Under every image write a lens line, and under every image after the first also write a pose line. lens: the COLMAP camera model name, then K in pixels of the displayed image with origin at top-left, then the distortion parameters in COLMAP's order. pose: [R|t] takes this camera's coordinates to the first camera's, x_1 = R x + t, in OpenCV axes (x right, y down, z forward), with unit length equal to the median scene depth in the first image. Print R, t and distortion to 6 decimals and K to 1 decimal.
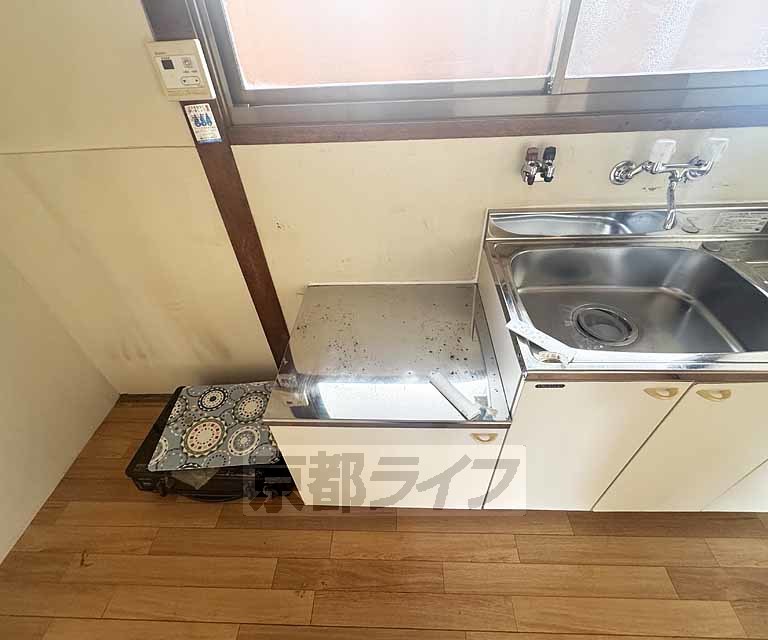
lens RADIAL K [[364.8, 0, 388.5], [0, 364.8, 318.0], [0, 0, 1]] dist [0.001656, -0.000992]
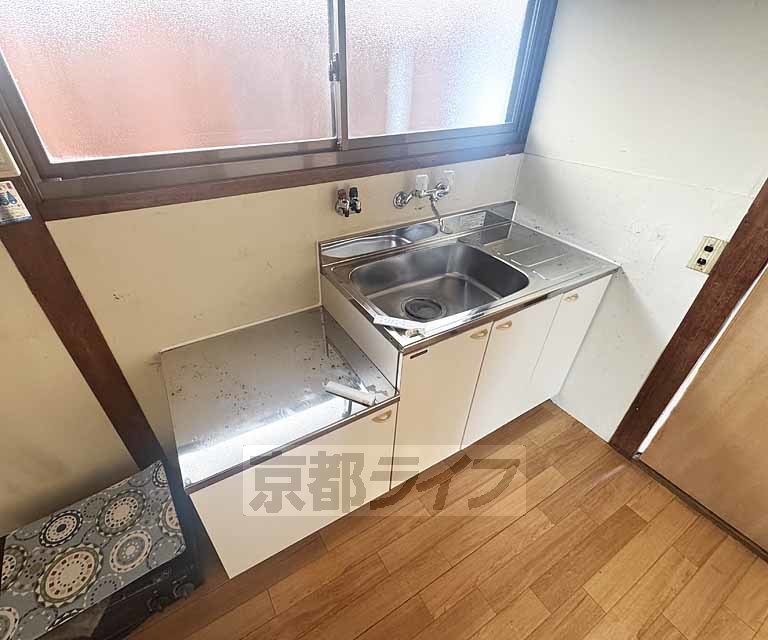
lens RADIAL K [[364.8, 0, 363.5], [0, 364.8, 316.6], [0, 0, 1]] dist [0.001656, -0.000992]
pose [[0.850273, -0.262541, 0.456188, -0.212742], [0.315961, 0.947777, -0.043452, 0.035686], [-0.420956, 0.181084, 0.888822, -0.087170]]
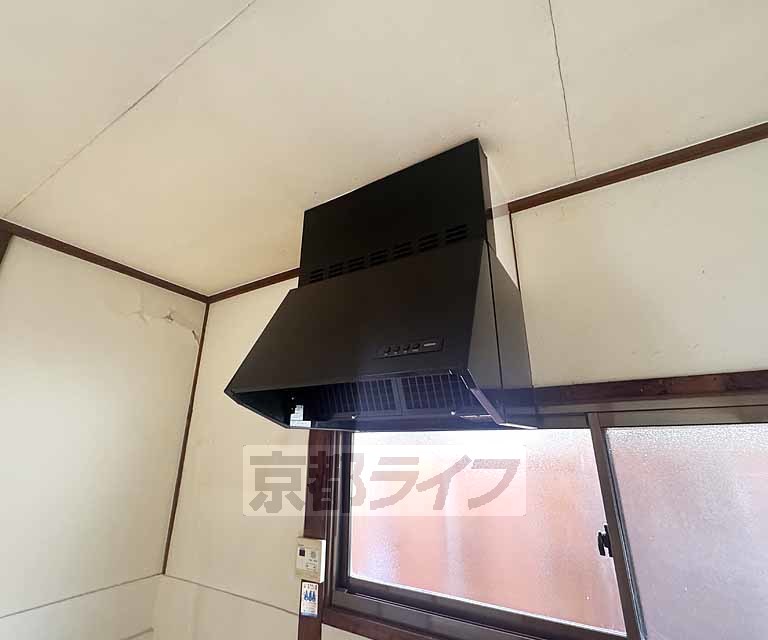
lens RADIAL K [[364.8, 0, 388.7], [0, 364.8, 318.9], [0, 0, 1]] dist [0.001656, -0.000992]
pose [[0.871333, -0.123311, -0.474945, 0.379816], [-0.345648, 0.532775, -0.772450, -0.151723], [0.348291, 0.837225, 0.421602, -0.200707]]
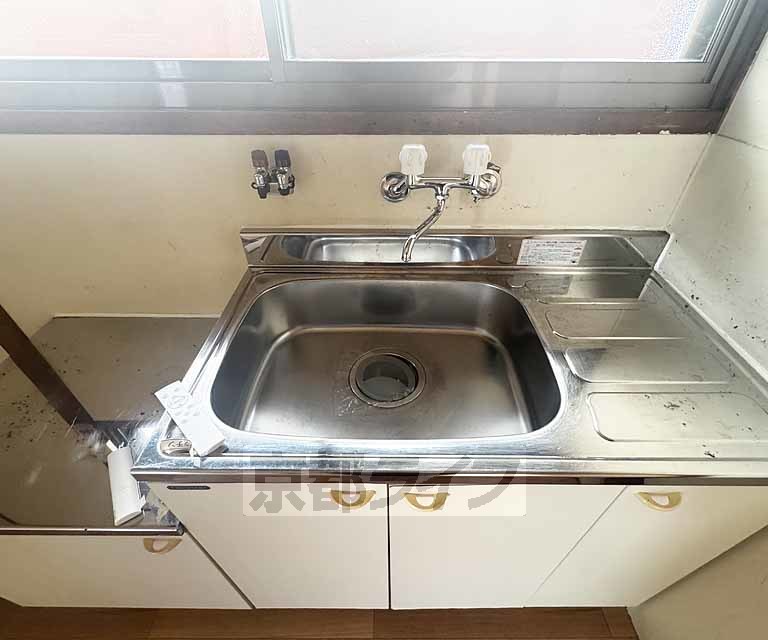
lens RADIAL K [[364.8, 0, 391.7], [0, 364.8, 318.5], [0, 0, 1]] dist [0.001656, -0.000992]
pose [[0.998432, 0.015058, 0.053917, 0.550288], [-0.013111, 0.999256, -0.036275, -0.077752], [-0.054423, 0.035511, 0.997886, 0.203267]]
